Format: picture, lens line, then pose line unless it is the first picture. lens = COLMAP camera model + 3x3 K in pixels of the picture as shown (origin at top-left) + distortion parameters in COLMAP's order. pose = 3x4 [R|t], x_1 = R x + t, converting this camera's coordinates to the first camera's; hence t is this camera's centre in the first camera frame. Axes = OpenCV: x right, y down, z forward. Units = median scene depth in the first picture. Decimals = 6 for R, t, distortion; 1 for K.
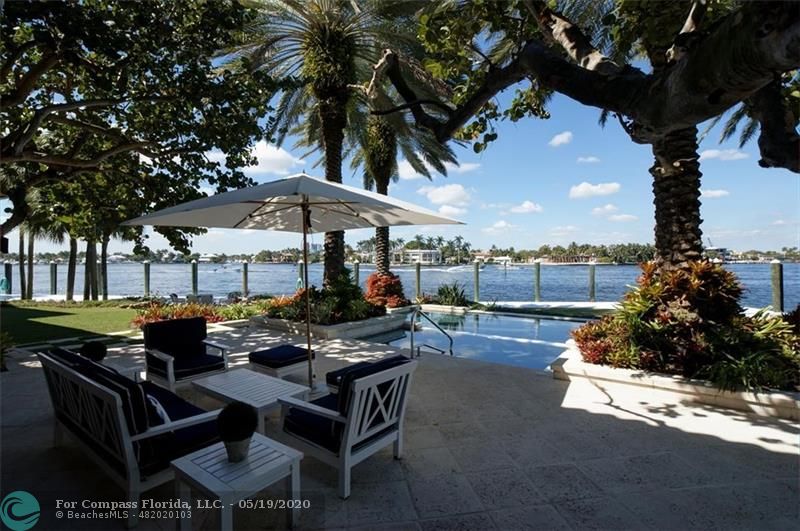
lens RADIAL K [[381.6, 0, 387.0], [0, 381.6, 261.2], [0, 0, 1]] dist [-0.058913, 0.028218]
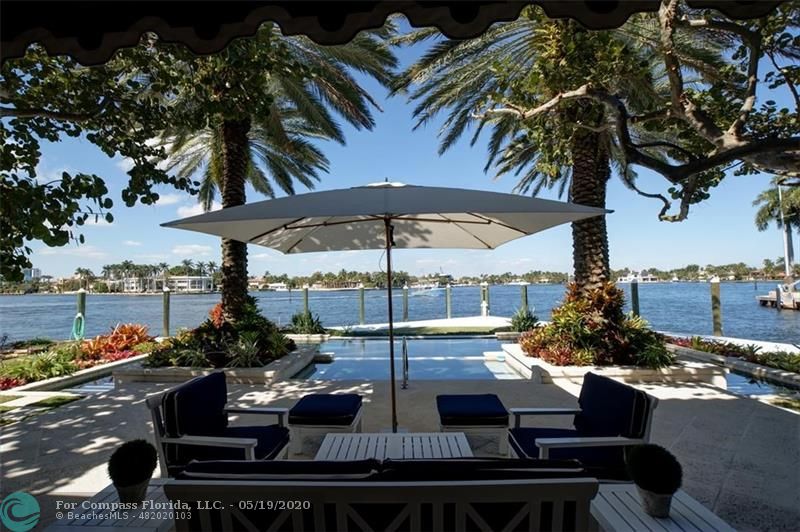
lens RADIAL K [[381.6, 0, 387.0], [0, 381.6, 261.7], [0, 0, 1]] dist [-0.058913, 0.028218]
pose [[0.831316, 0.022091, 0.555361, -0.199756], [0.015992, 0.997845, -0.063630, 0.000280], [-0.555570, 0.061778, 0.829171, 0.087514]]
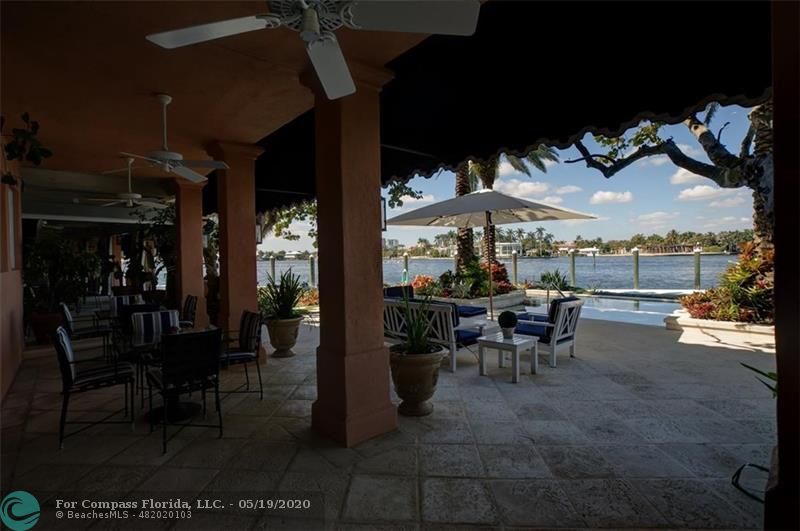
lens RADIAL K [[381.6, 0, 387.0], [0, 381.6, 261.2], [0, 0, 1]] dist [-0.058913, 0.028218]
pose [[0.980745, -0.014896, -0.194724, -0.090811], [0.017666, 0.999766, 0.012496, 0.009757], [0.194493, -0.015695, 0.980778, -0.165198]]
